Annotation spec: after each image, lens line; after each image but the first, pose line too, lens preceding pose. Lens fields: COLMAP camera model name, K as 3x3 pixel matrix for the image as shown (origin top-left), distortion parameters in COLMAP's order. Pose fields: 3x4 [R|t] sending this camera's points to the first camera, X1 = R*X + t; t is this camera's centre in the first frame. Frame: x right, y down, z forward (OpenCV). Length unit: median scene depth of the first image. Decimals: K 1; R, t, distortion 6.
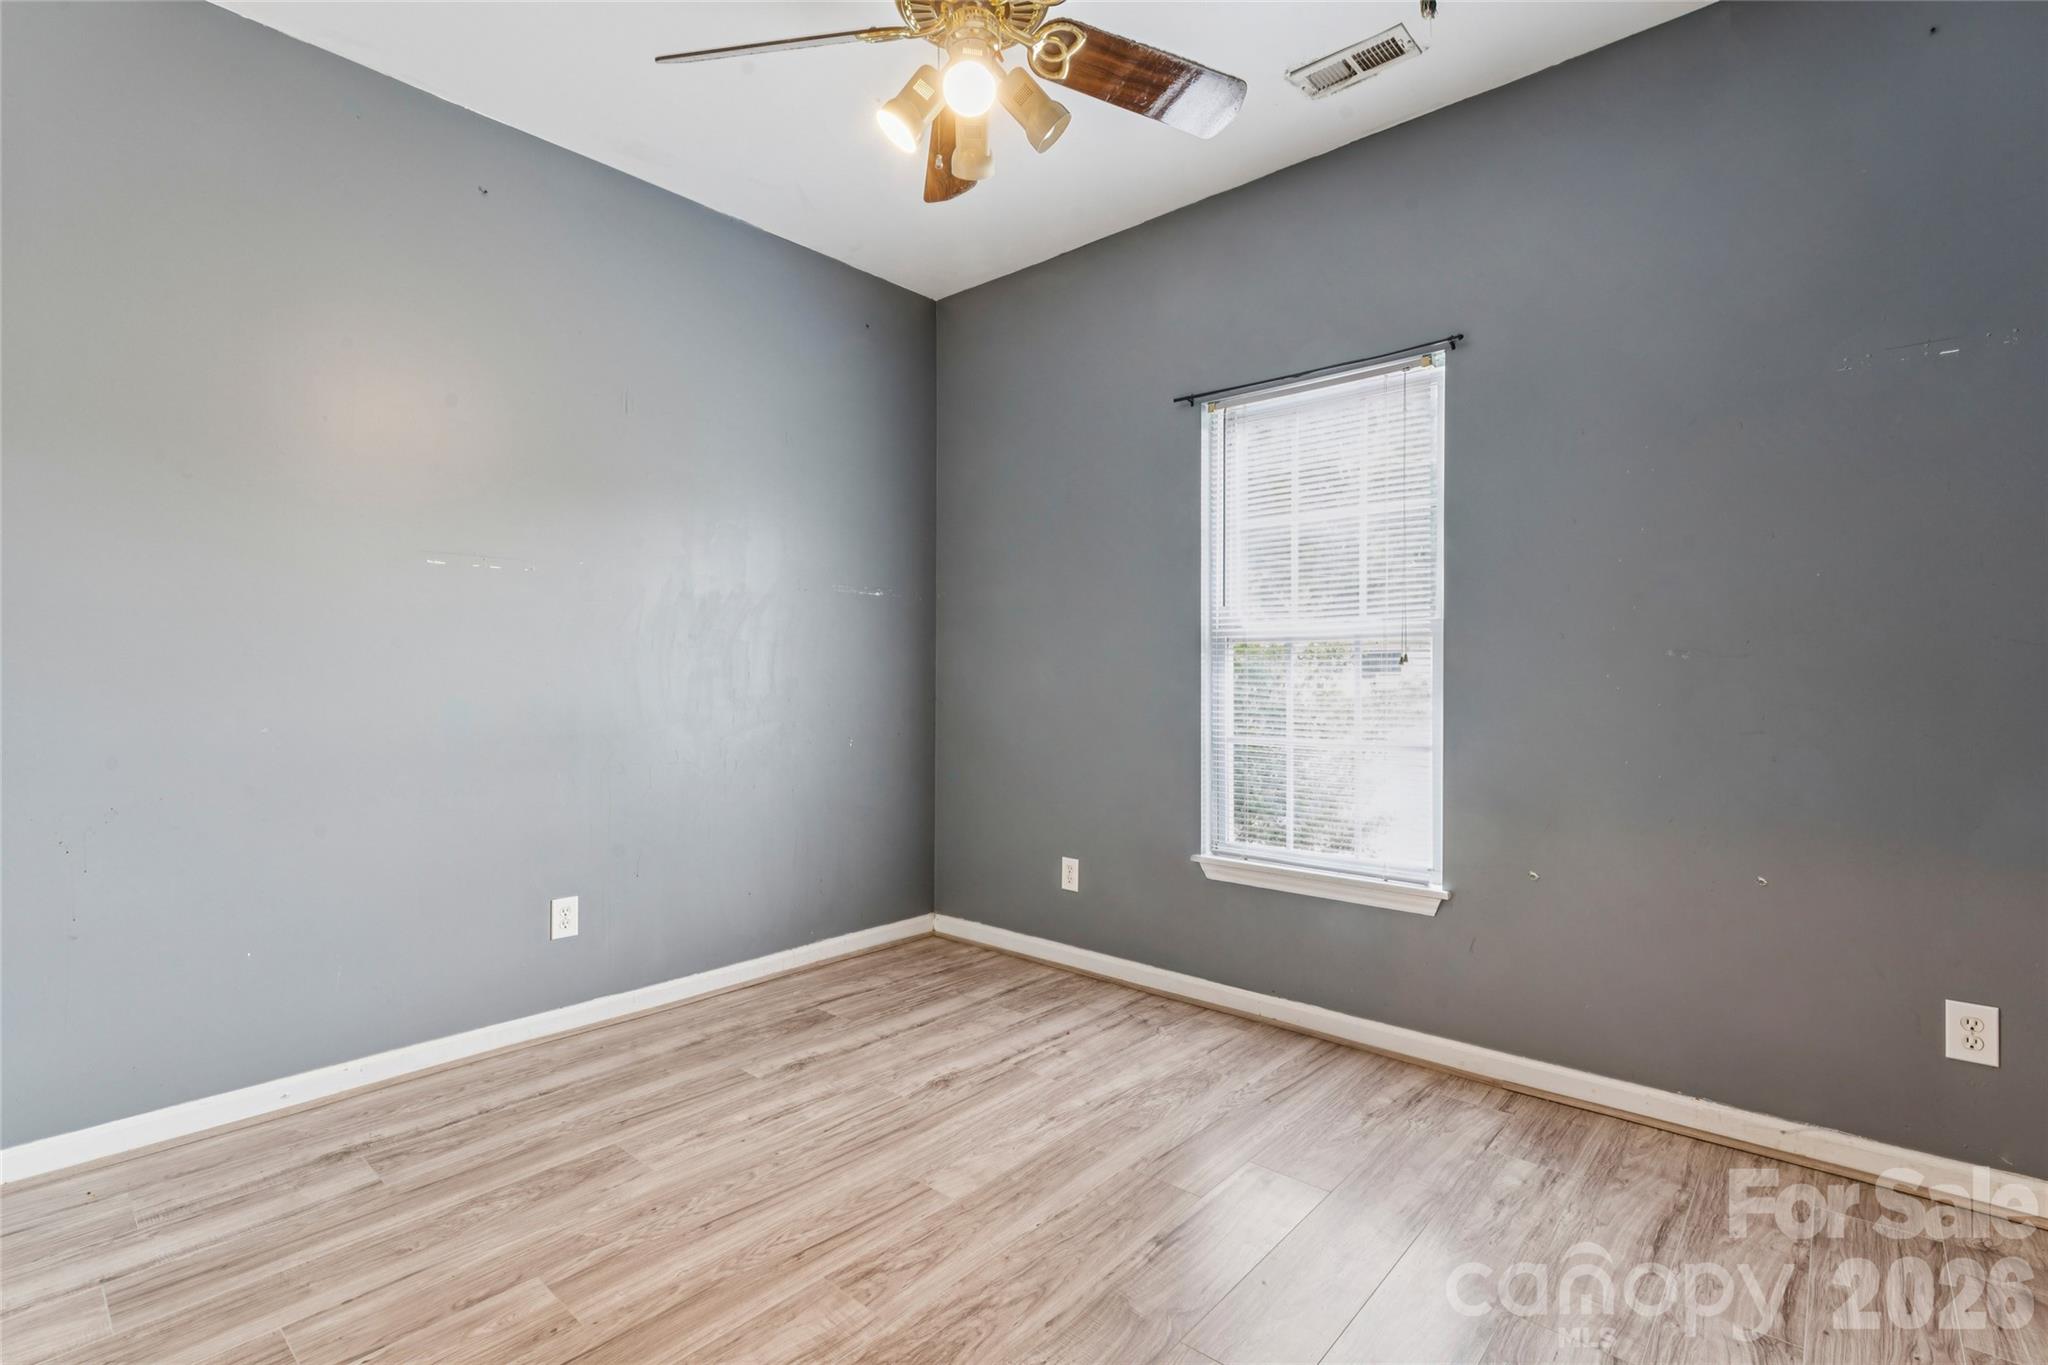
lens RADIAL K [[933.3, 0, 1016.9], [0, 933.3, 683.6], [0, 0, 1]] dist [0.000661, -0.000404]
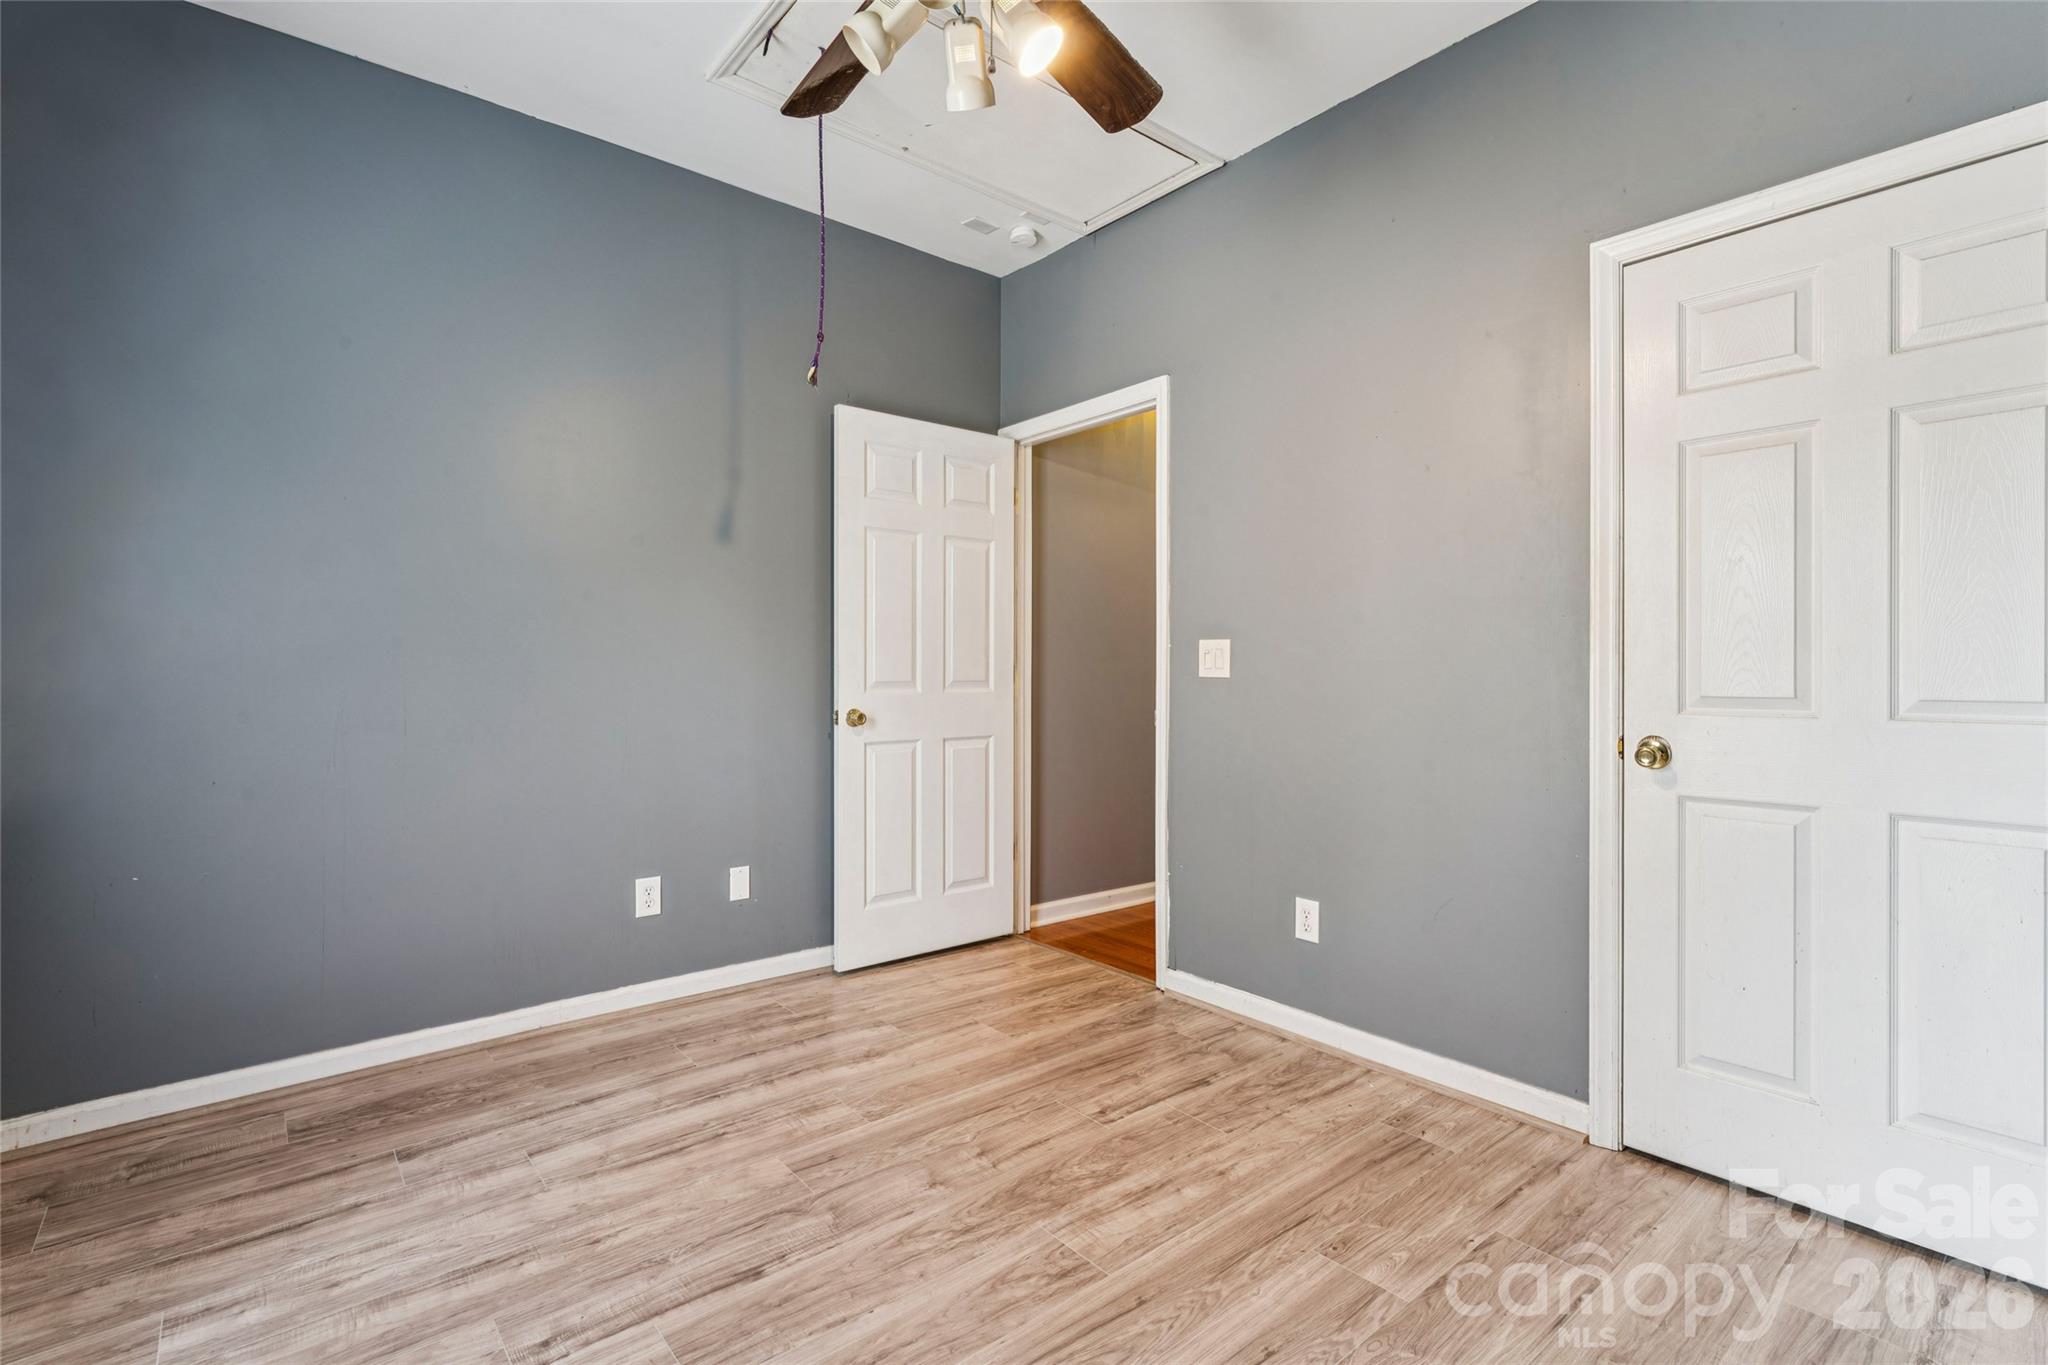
lens RADIAL K [[933.3, 0, 1016.9], [0, 933.3, 683.6], [0, 0, 1]] dist [0.000661, -0.000404]
pose [[-0.988290, -0.004889, 0.152512, -0.257881], [-0.002938, 0.999911, 0.013021, -0.007635], [-0.152562, 0.012420, -0.988216, 1.979591]]
